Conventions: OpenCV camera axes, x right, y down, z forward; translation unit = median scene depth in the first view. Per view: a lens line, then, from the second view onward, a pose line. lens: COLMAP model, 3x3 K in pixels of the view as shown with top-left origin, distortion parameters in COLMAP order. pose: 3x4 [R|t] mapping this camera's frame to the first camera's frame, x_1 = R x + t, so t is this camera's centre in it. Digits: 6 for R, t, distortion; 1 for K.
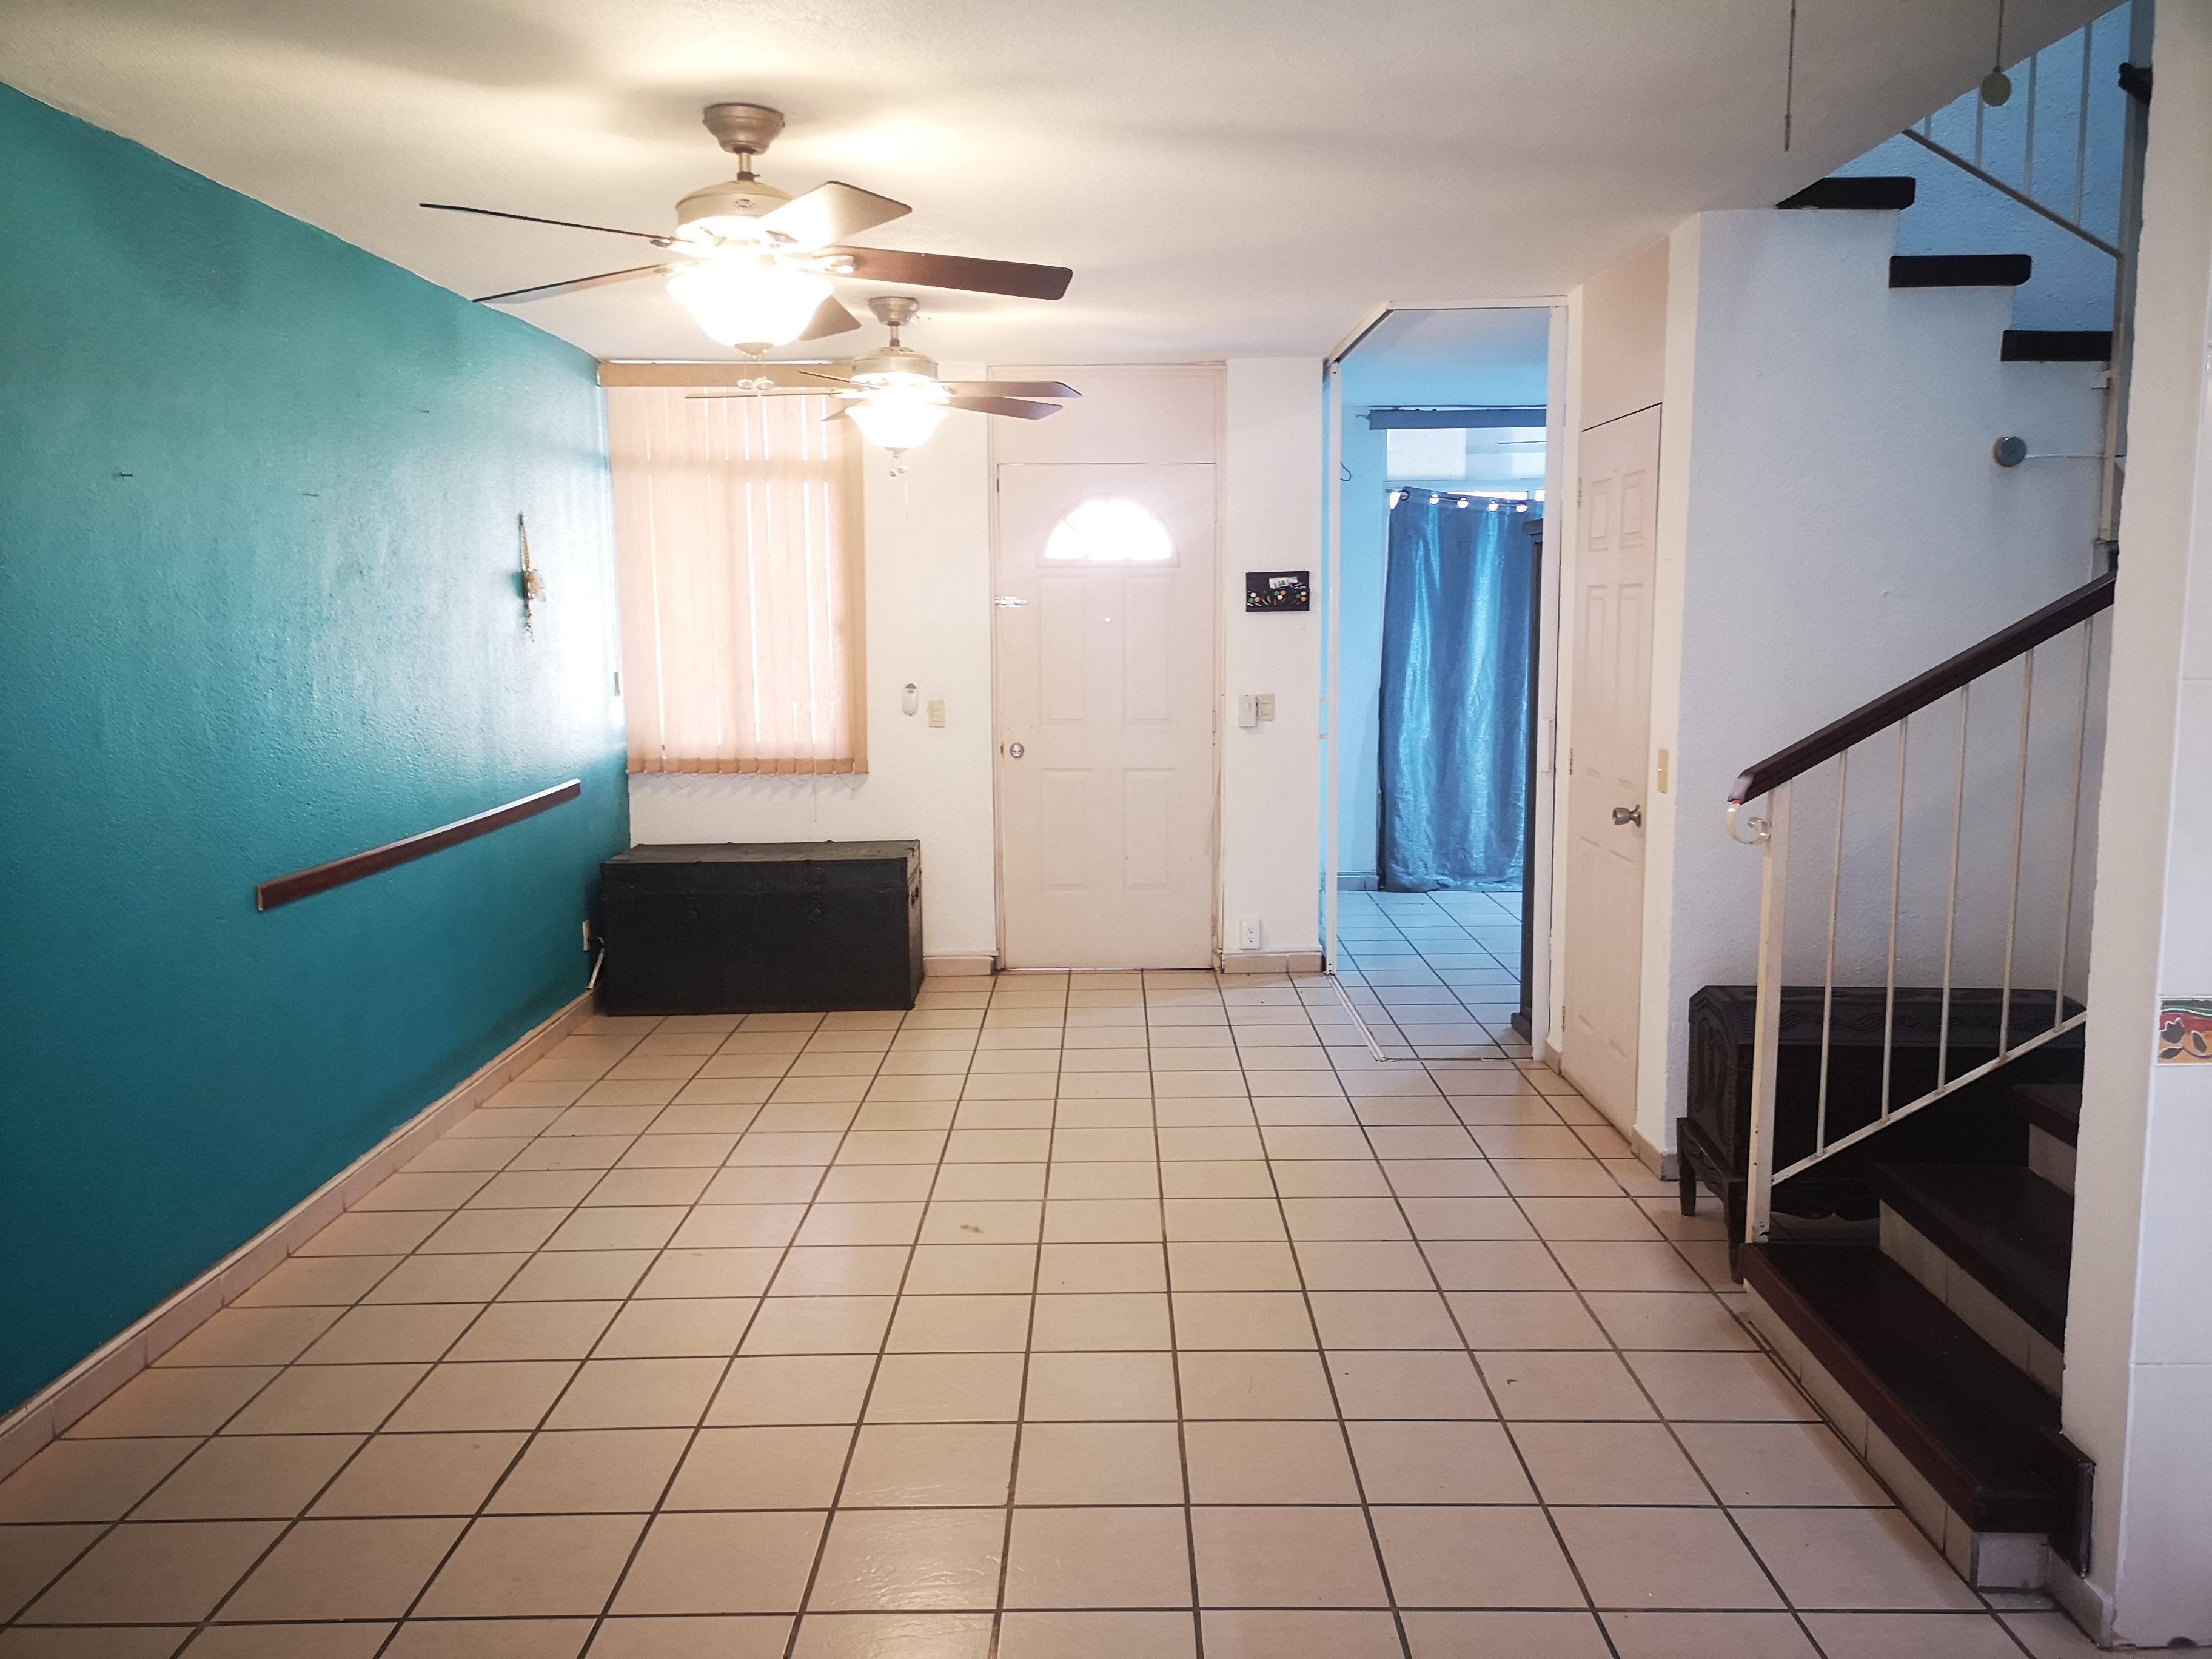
lens RADIAL K [[1722.5, 0, 1108.3], [0, 1722.5, 824.0], [0, 0, 1]] dist [0.069576, -0.054587]
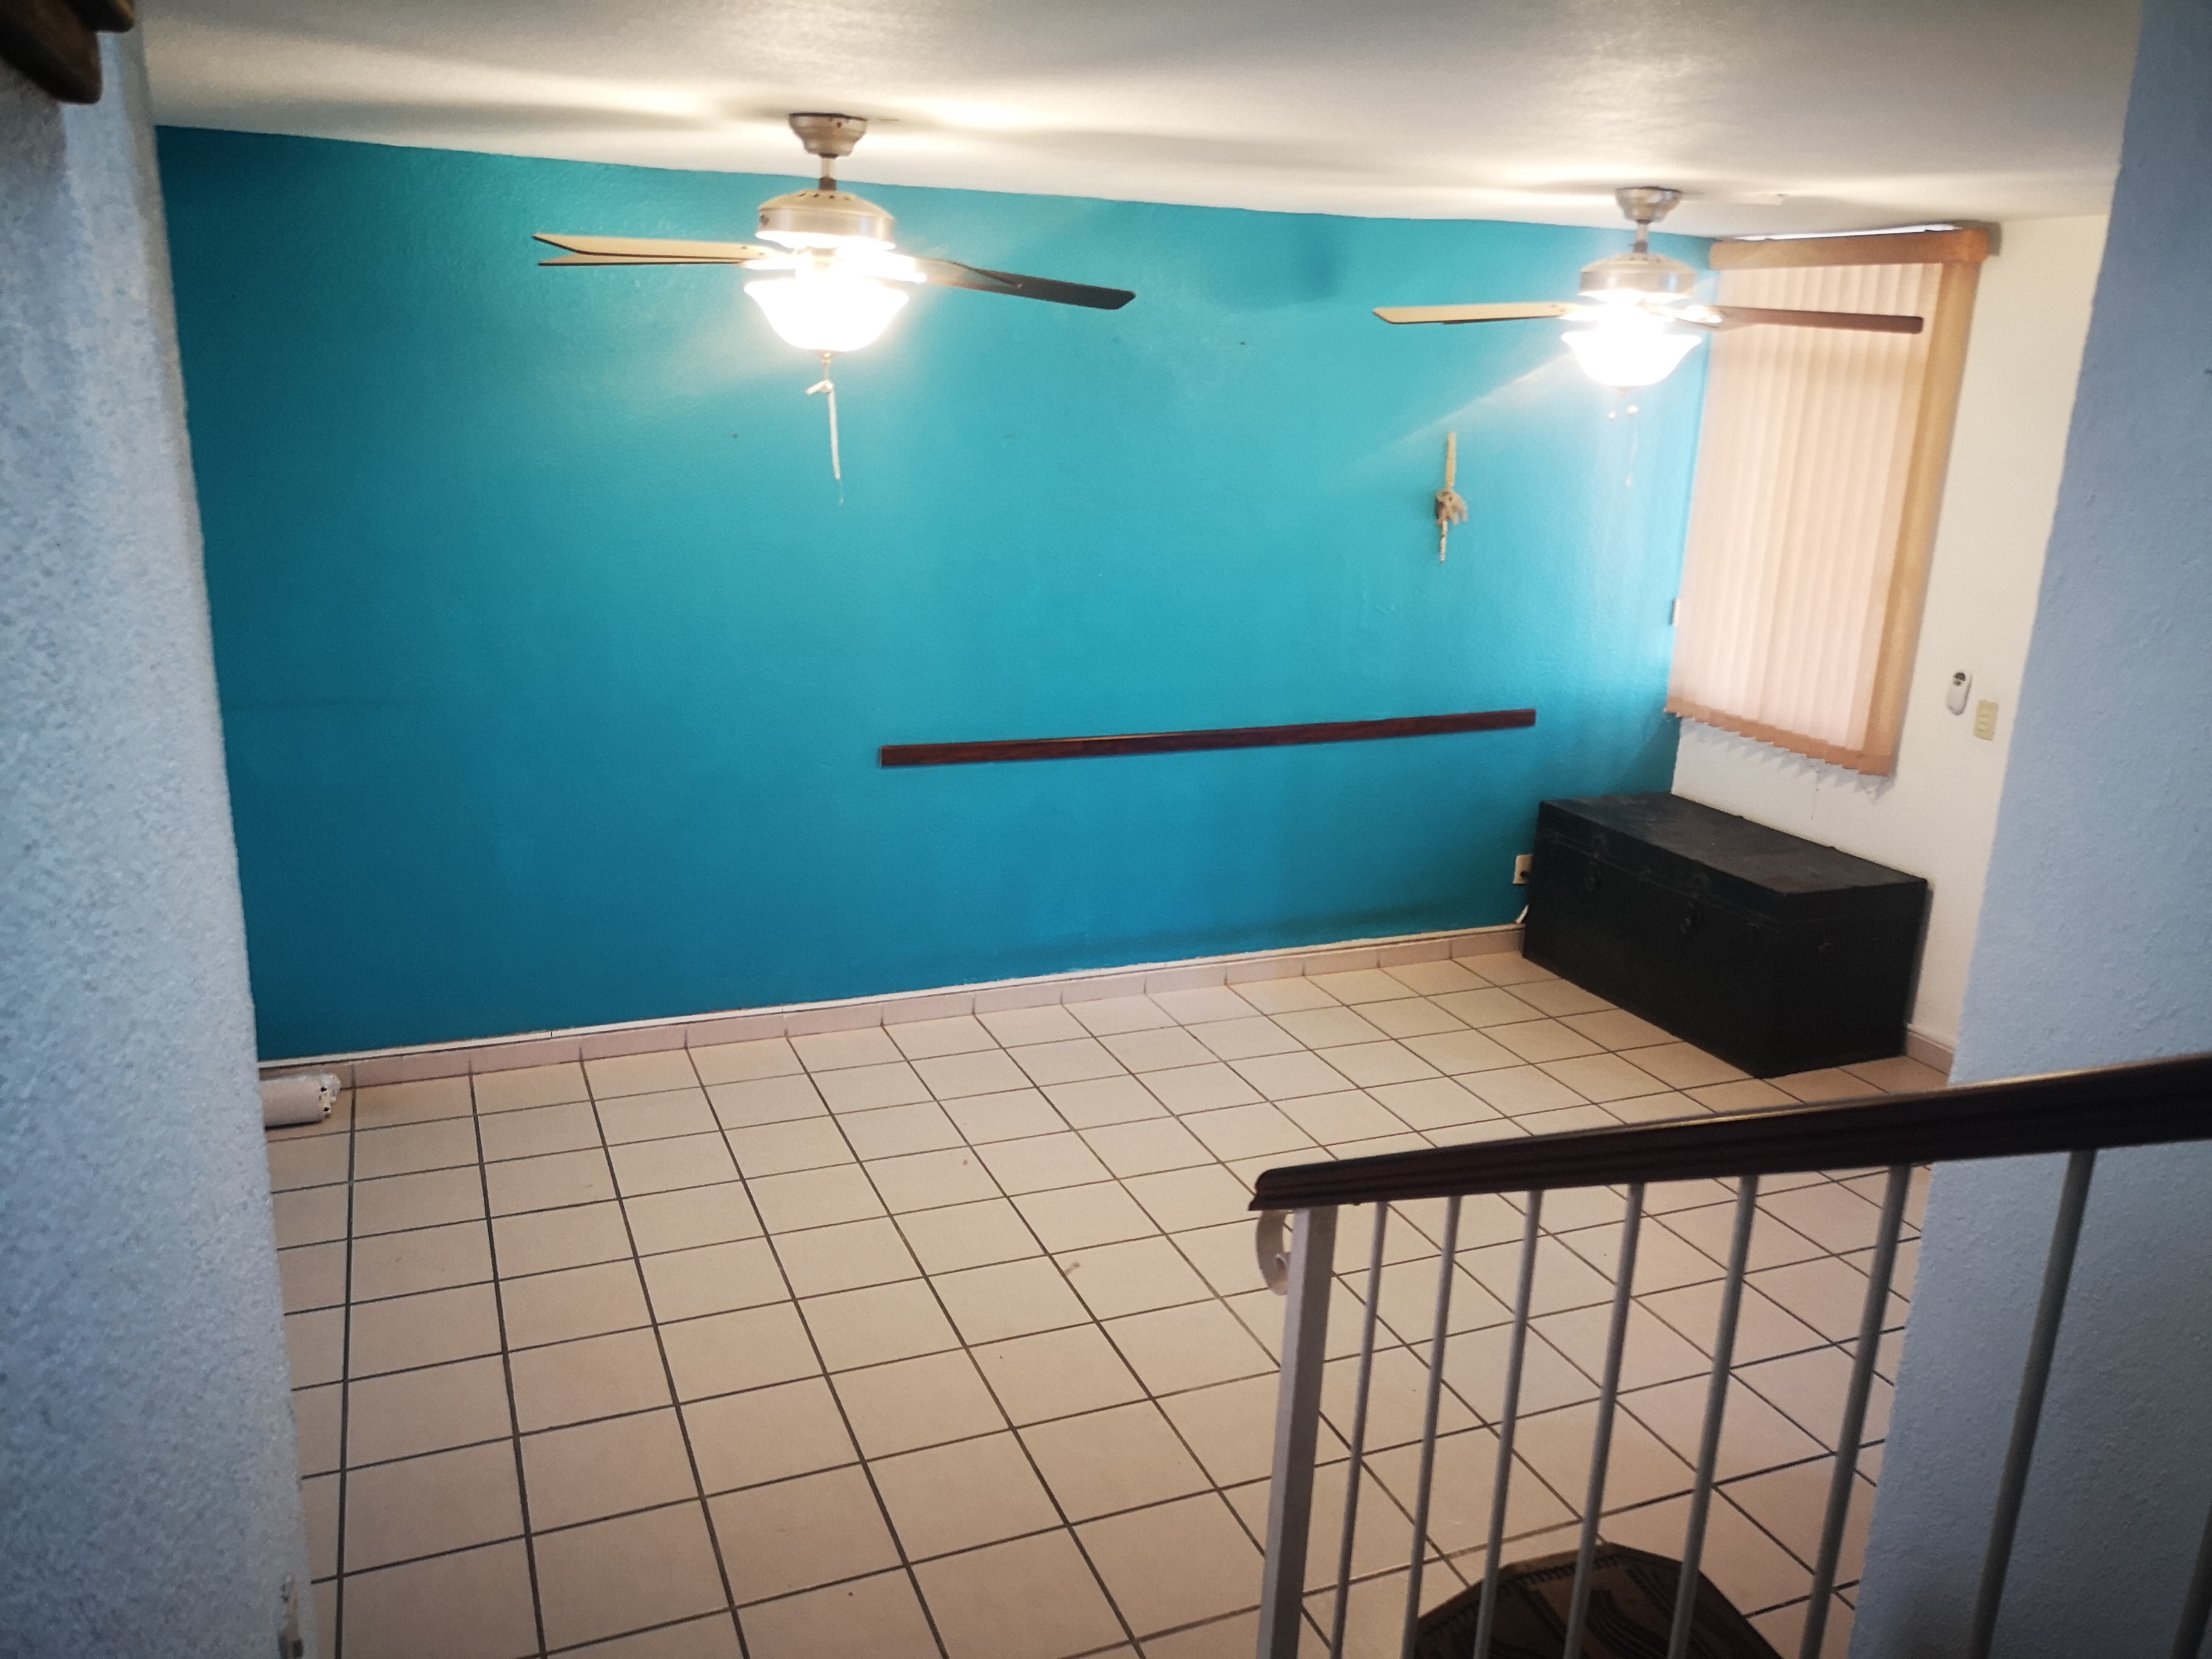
lens RADIAL K [[1722.5, 0, 1120.8], [0, 1722.5, 830.4], [0, 0, 1]] dist [0.069576, -0.054587]
pose [[0.386706, 0.265883, -0.883043, 0.551851], [-0.155636, 0.962618, 0.221685, -0.163390], [0.908975, 0.051706, 0.413631, 0.474468]]
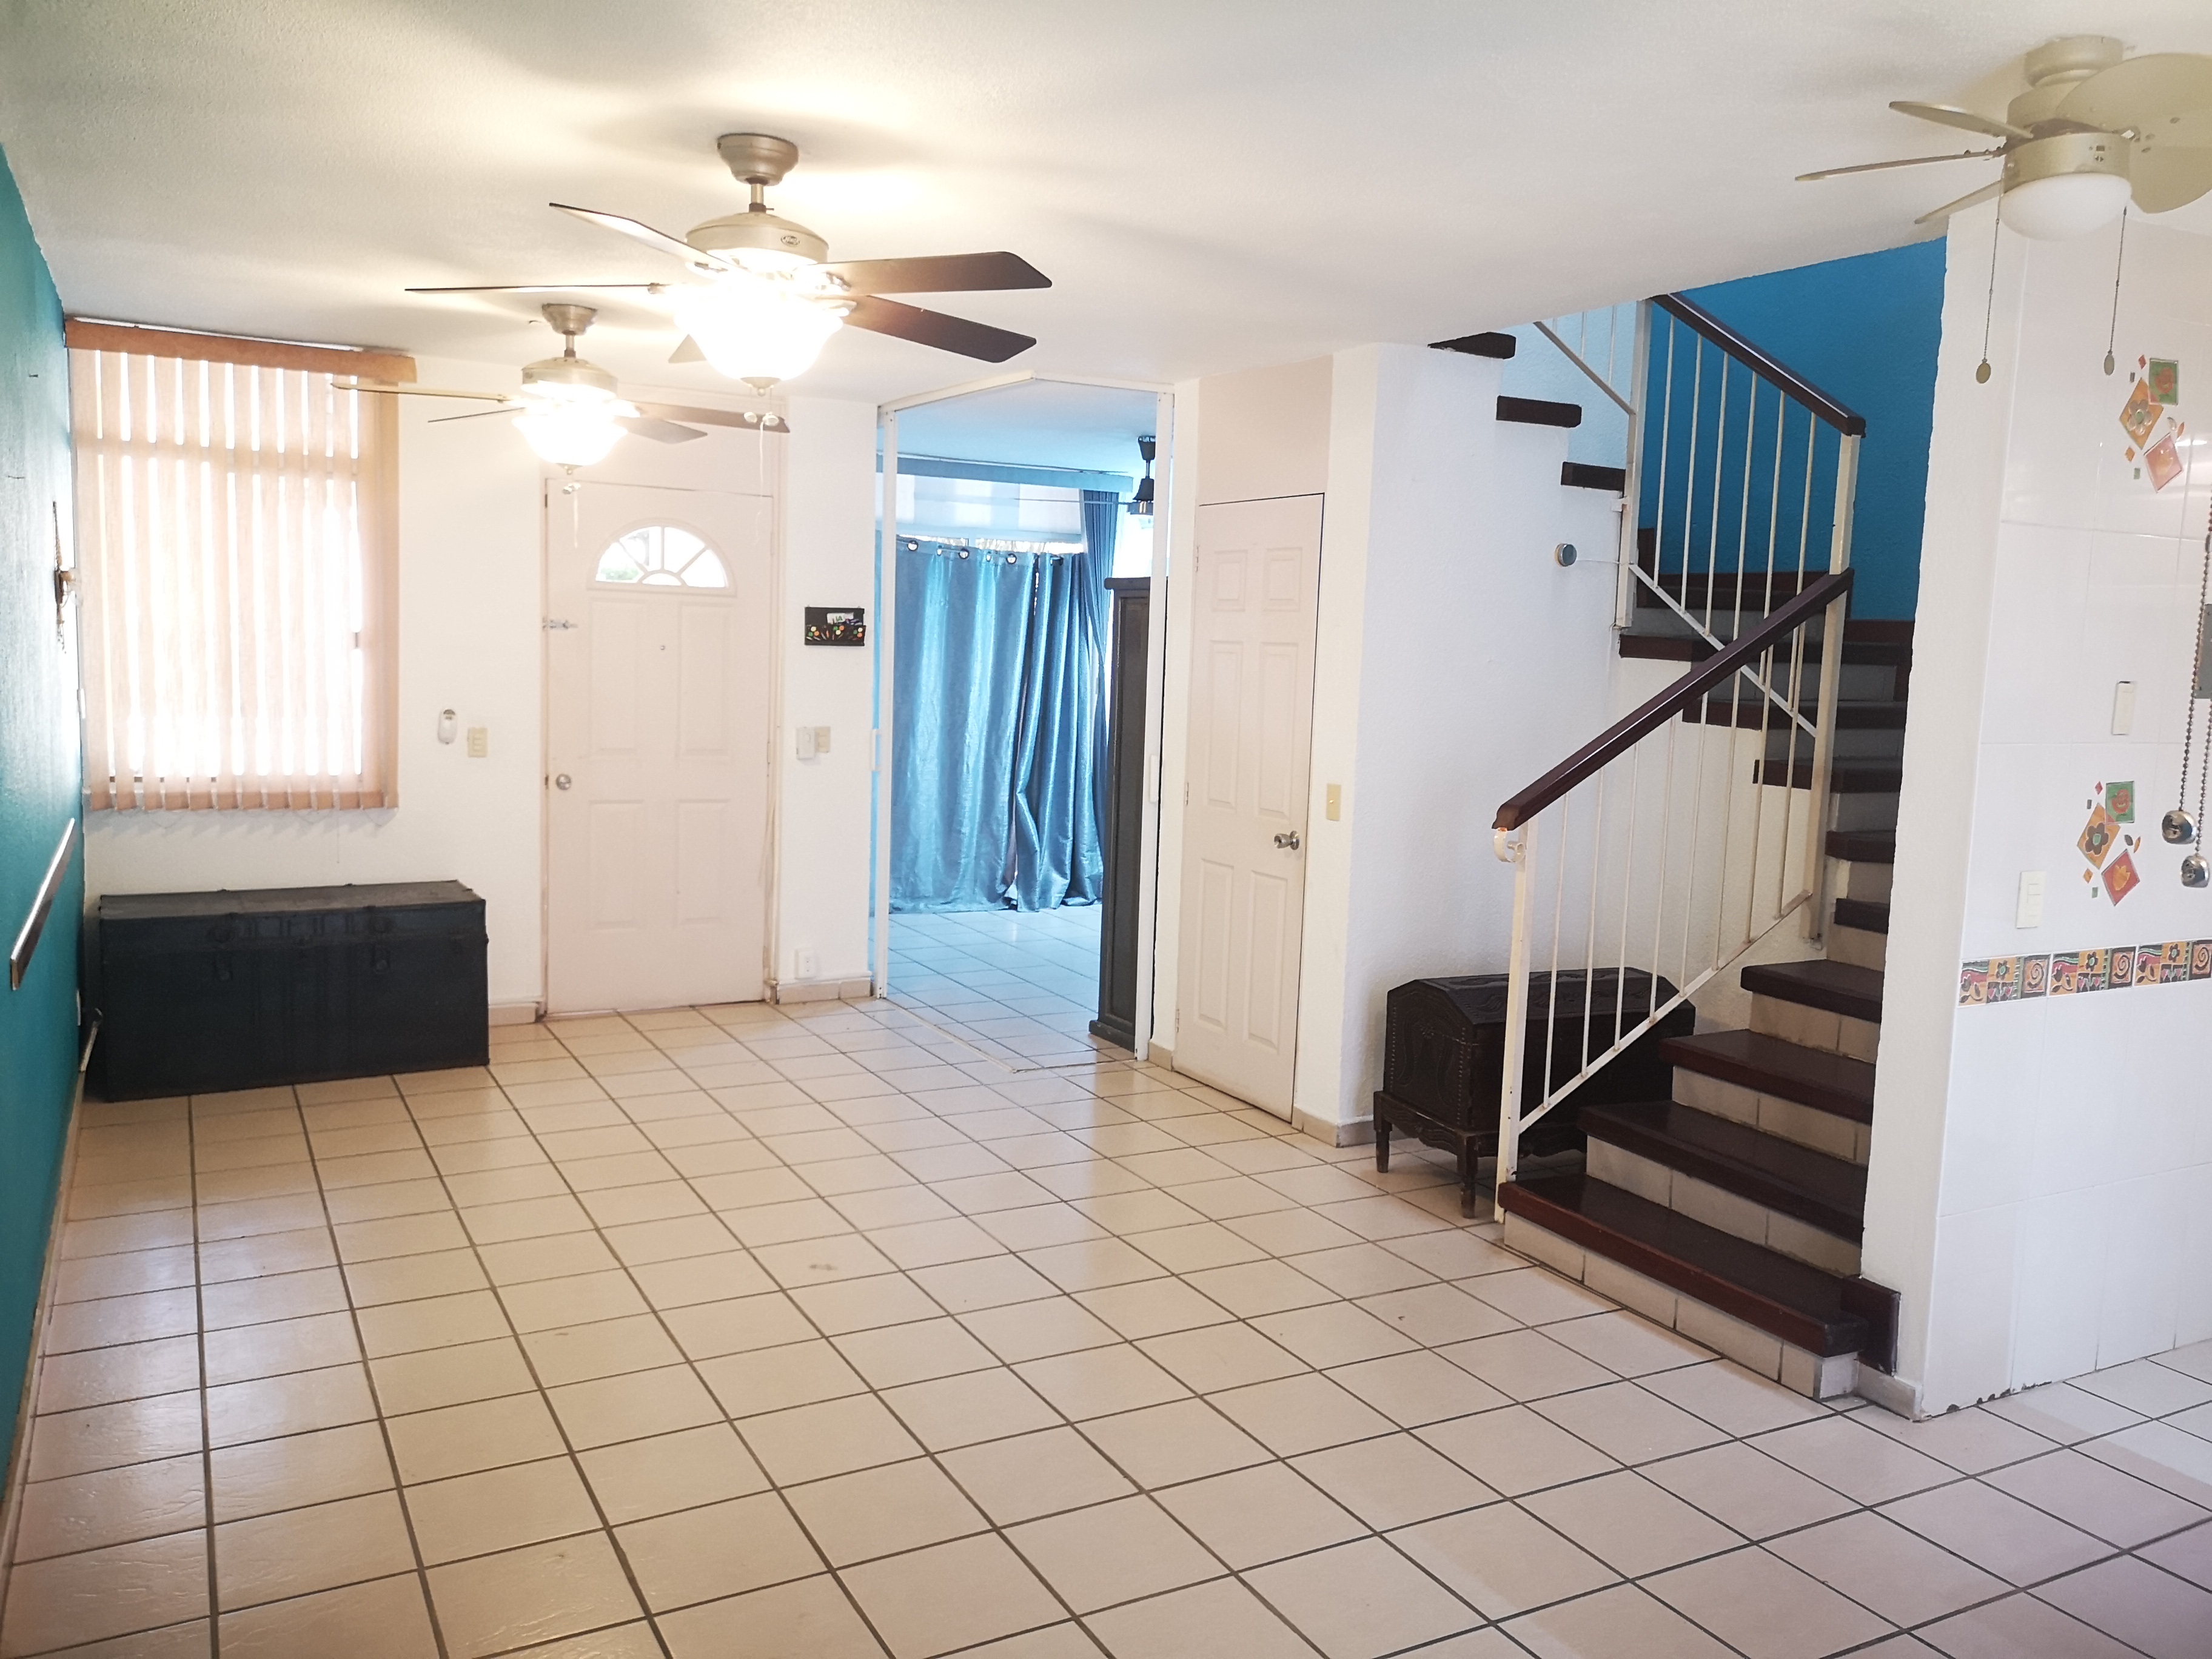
lens RADIAL K [[1722.5, 0, 1122.5], [0, 1722.5, 824.6], [0, 0, 1]] dist [0.069576, -0.054587]
pose [[0.875694, -0.014446, 0.482650, -0.320794], [0.020609, 0.999760, -0.007469, -0.007900], [-0.482426, 0.016488, 0.875781, 0.029701]]
